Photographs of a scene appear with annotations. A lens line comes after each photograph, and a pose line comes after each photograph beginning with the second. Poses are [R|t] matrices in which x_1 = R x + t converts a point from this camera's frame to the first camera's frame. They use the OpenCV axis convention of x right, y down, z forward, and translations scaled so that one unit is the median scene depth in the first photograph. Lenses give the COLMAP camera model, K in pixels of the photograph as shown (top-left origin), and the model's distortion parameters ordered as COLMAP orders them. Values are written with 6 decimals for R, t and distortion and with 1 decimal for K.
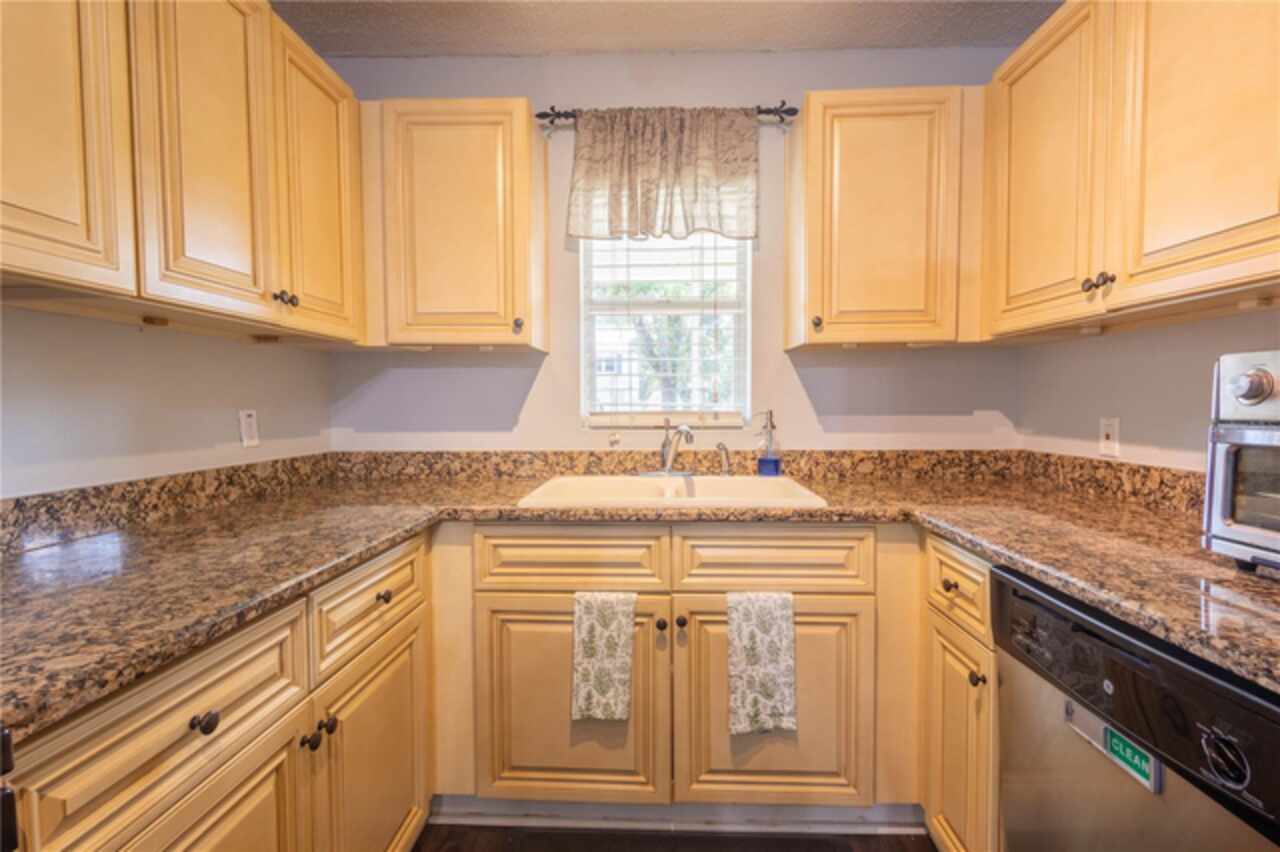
lens RADIAL K [[588.9, 0, 637.2], [0, 588.9, 424.4], [0, 0, 1]] dist [0.007420, -0.000171]
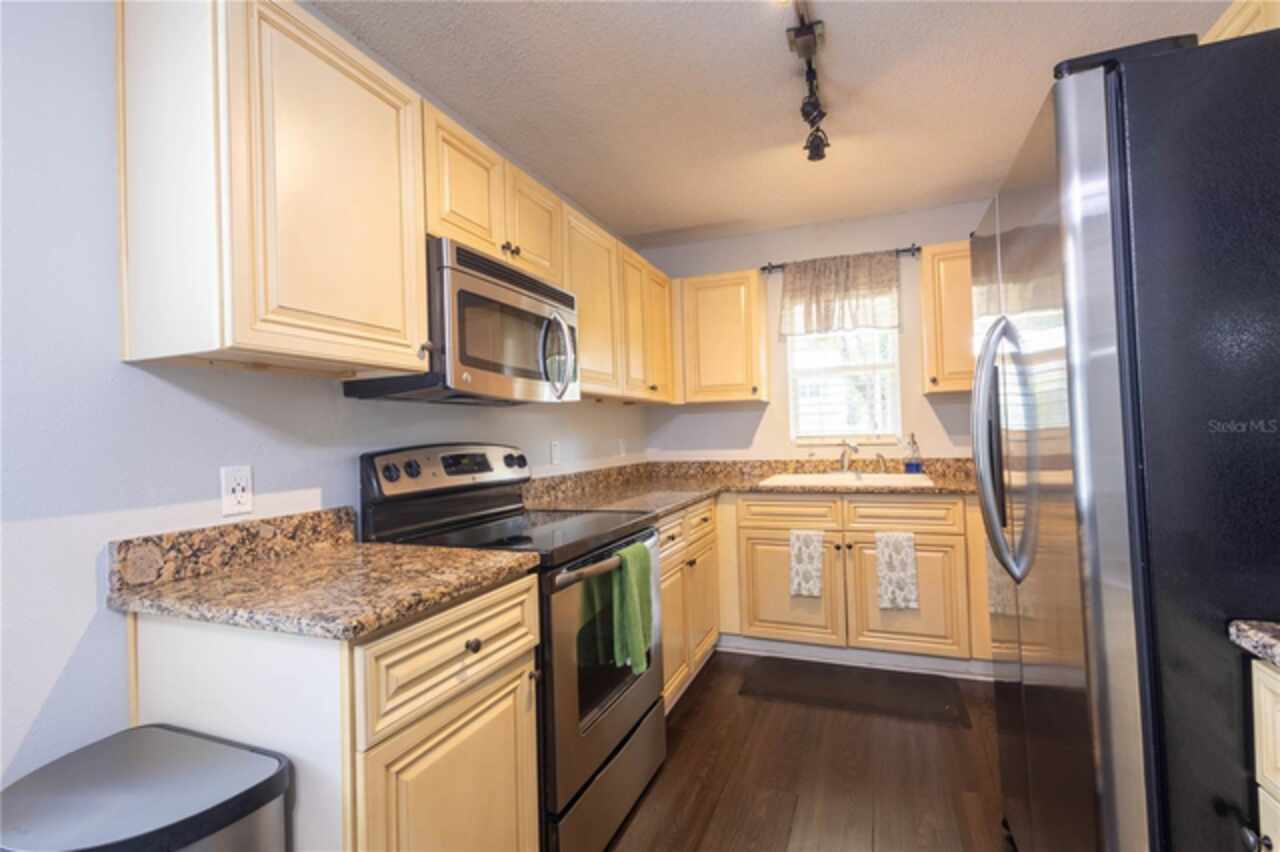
lens RADIAL K [[588.9, 0, 640.8], [0, 588.9, 427.5], [0, 0, 1]] dist [0.007420, -0.000171]
pose [[0.943749, -0.027485, -0.329519, 0.061658], [0.013872, 0.998953, -0.043592, 0.022693], [0.330373, 0.036569, 0.943142, -0.798341]]
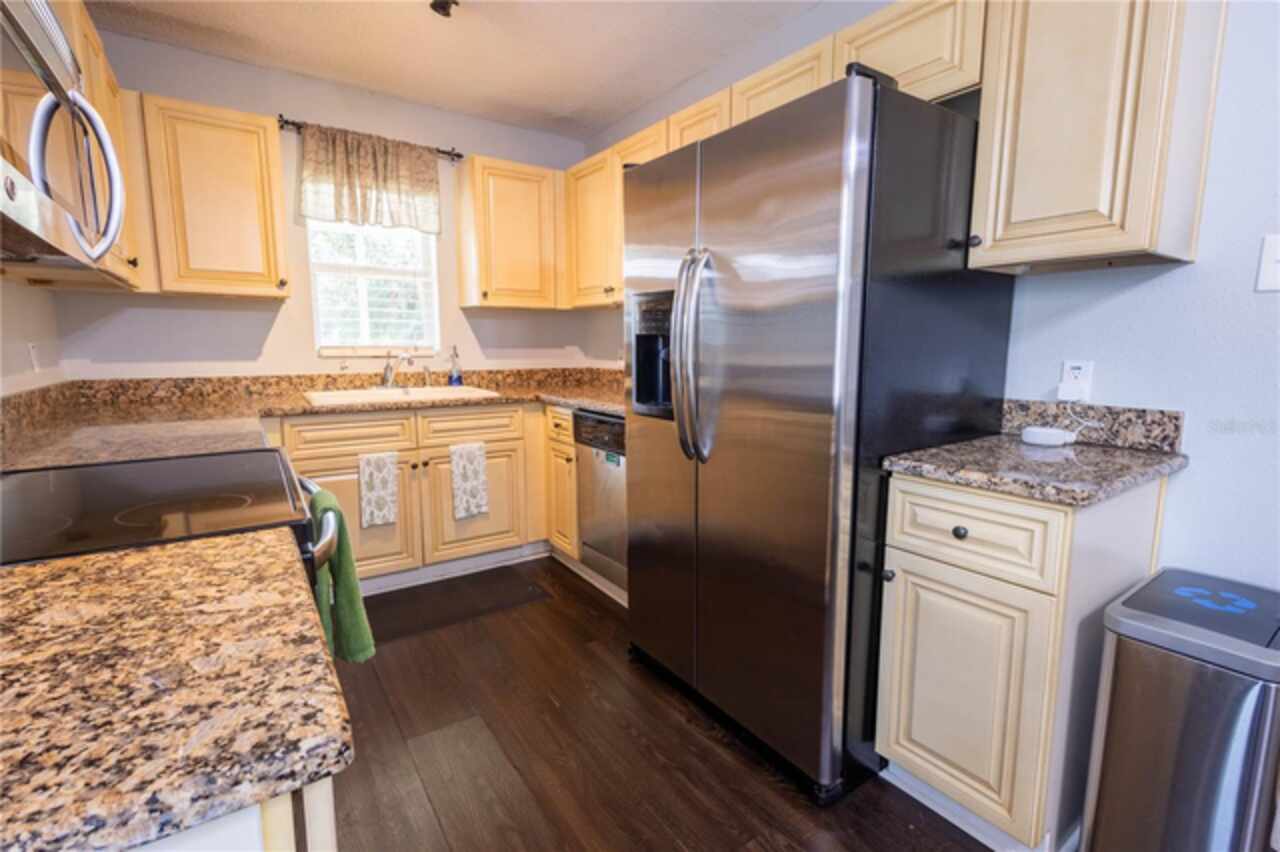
lens RADIAL K [[588.9, 0, 642.2], [0, 588.9, 427.3], [0, 0, 1]] dist [0.007420, -0.000171]
pose [[0.799002, -0.079048, 0.596110, -0.362309], [0.014011, 0.993500, 0.112965, 0.025035], [-0.601165, -0.081907, 0.794916, -0.643090]]
